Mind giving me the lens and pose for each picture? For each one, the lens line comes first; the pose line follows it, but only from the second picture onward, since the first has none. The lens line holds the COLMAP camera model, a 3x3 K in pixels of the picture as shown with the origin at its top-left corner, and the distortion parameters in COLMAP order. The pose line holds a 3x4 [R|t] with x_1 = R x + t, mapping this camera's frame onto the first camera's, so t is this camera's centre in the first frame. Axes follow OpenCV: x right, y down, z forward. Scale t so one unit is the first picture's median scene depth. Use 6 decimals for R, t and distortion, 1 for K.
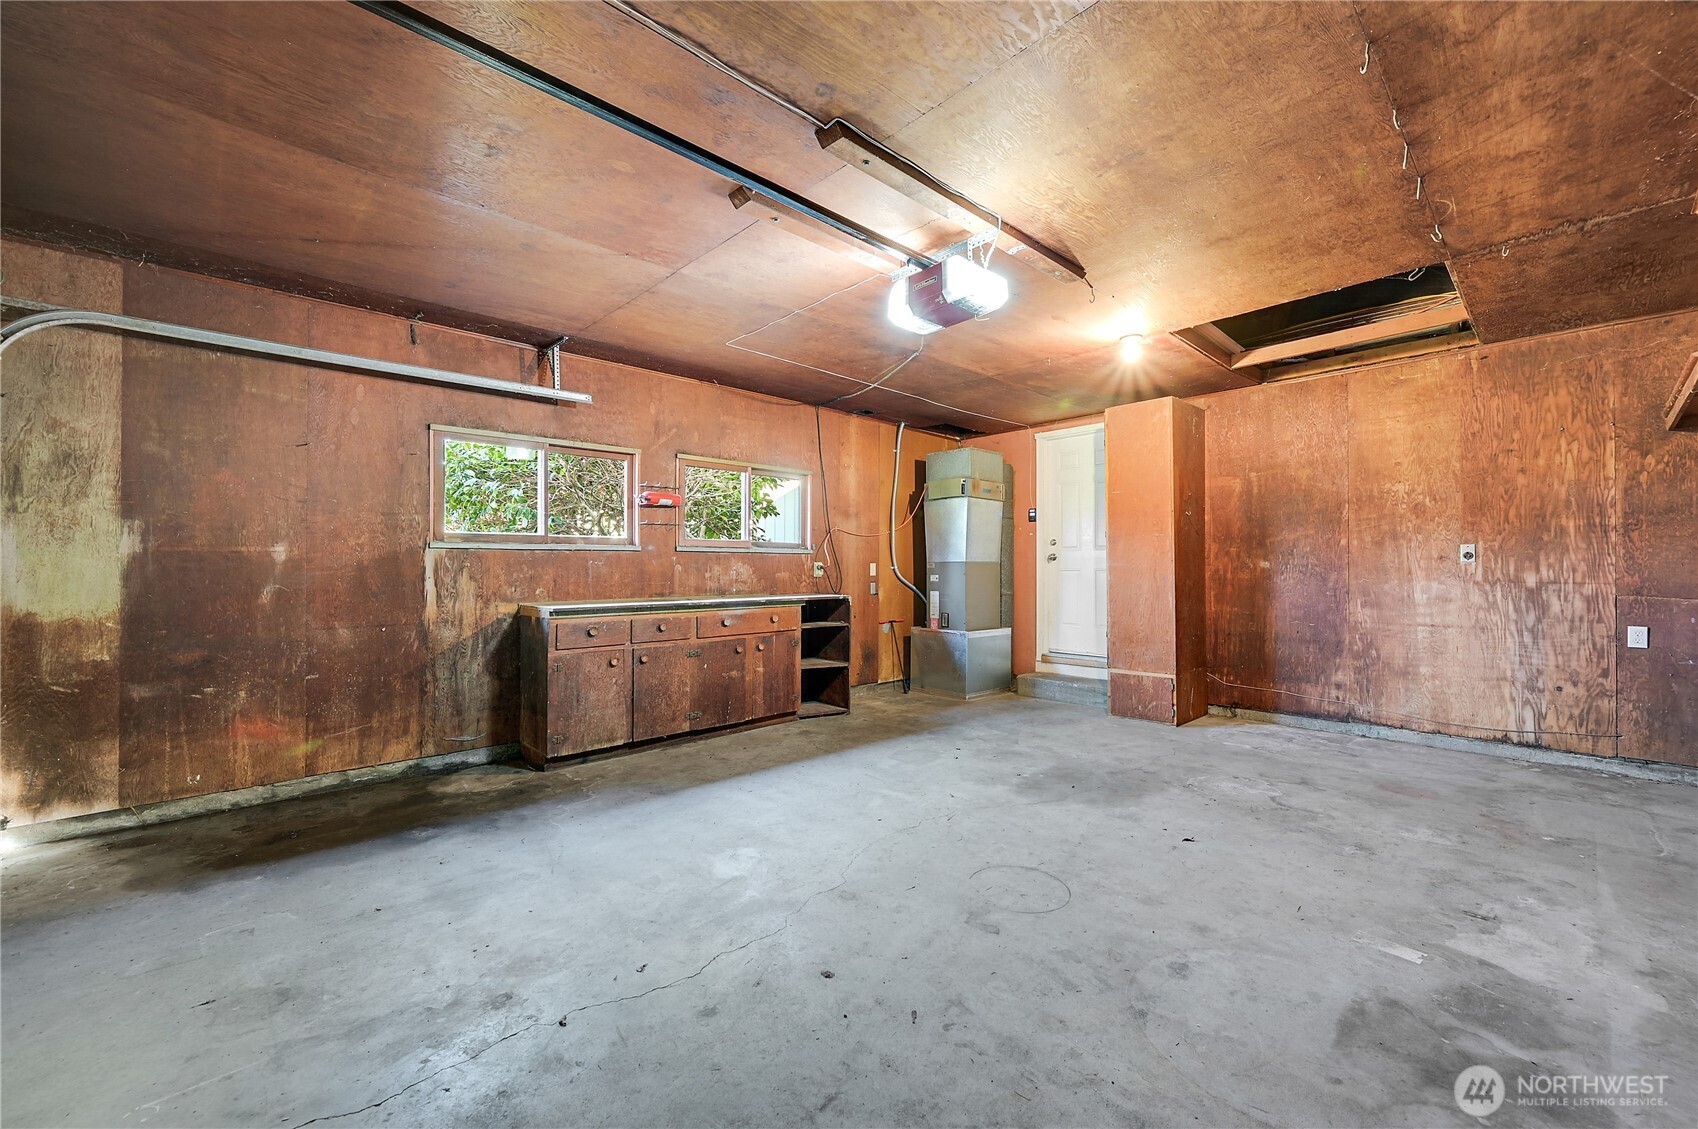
lens RADIAL K [[678.8, 0, 851.3], [0, 678.8, 563.9], [0, 0, 1]] dist [-0.001464, -0.000109]
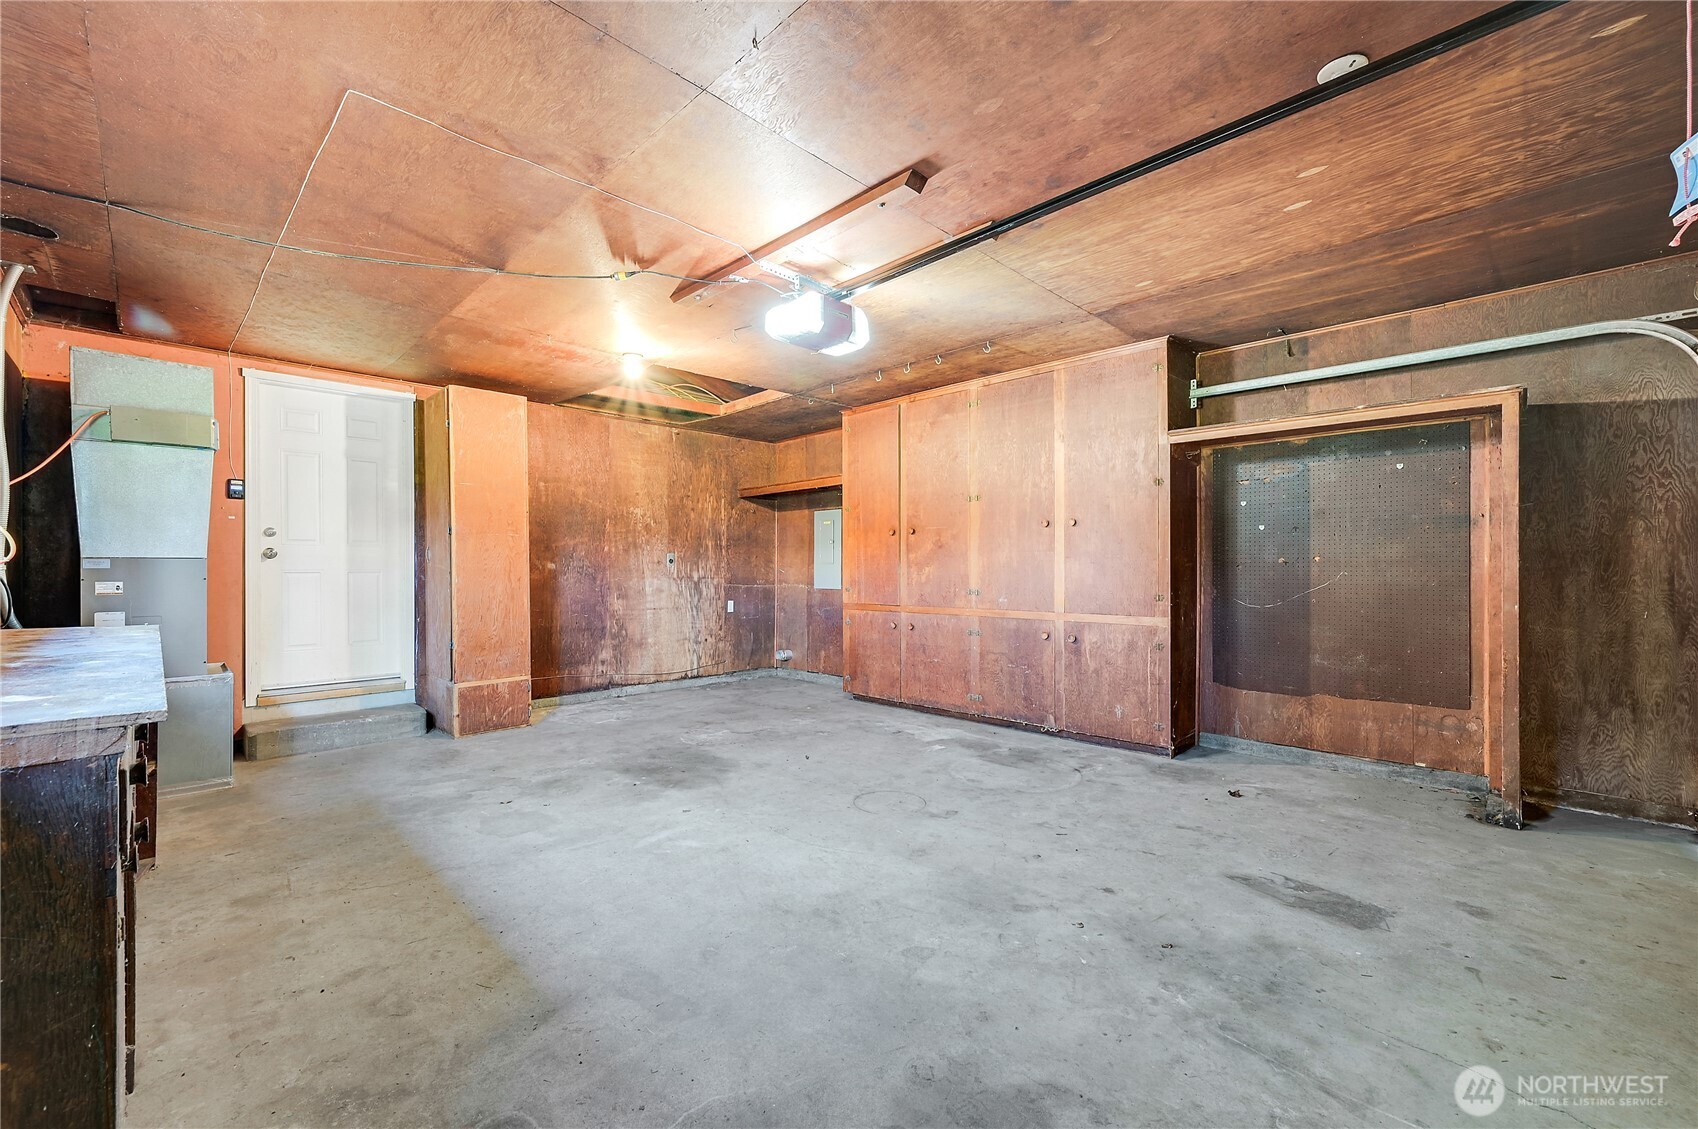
lens RADIAL K [[696.3, 0, 849.0], [0, 696.3, 564.5], [0, 0, 1]] dist [0.001540, 0.000461]
pose [[-0.039443, 0.007834, 0.999191, -0.739902], [-0.005870, 0.999950, -0.008071, 0.006443], [-0.999205, -0.006184, -0.039395, 0.729573]]
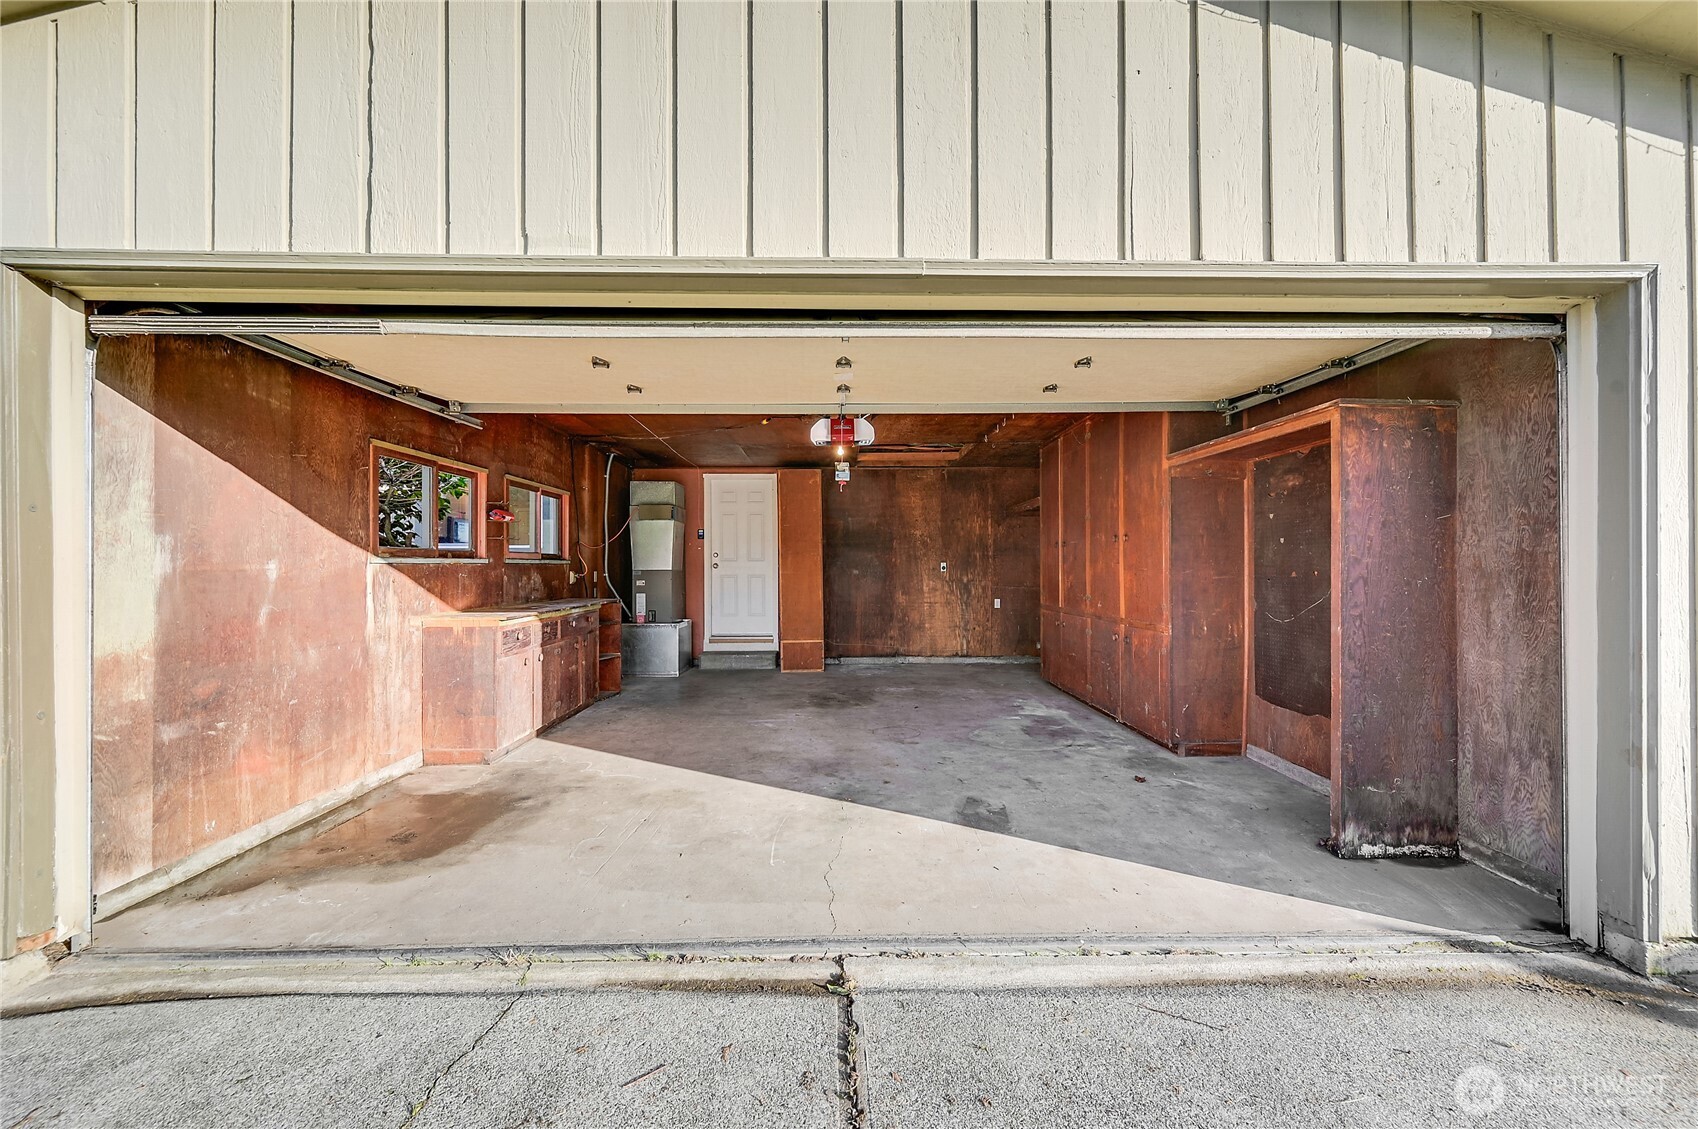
lens RADIAL K [[678.8, 0, 851.3], [0, 678.8, 563.9], [0, 0, 1]] dist [-0.001464, -0.000109]
pose [[0.667879, 0.003045, 0.744264, -0.898306], [-0.004578, 0.999990, 0.000017, -0.026166], [-0.744256, -0.003419, 0.667886, -0.186753]]
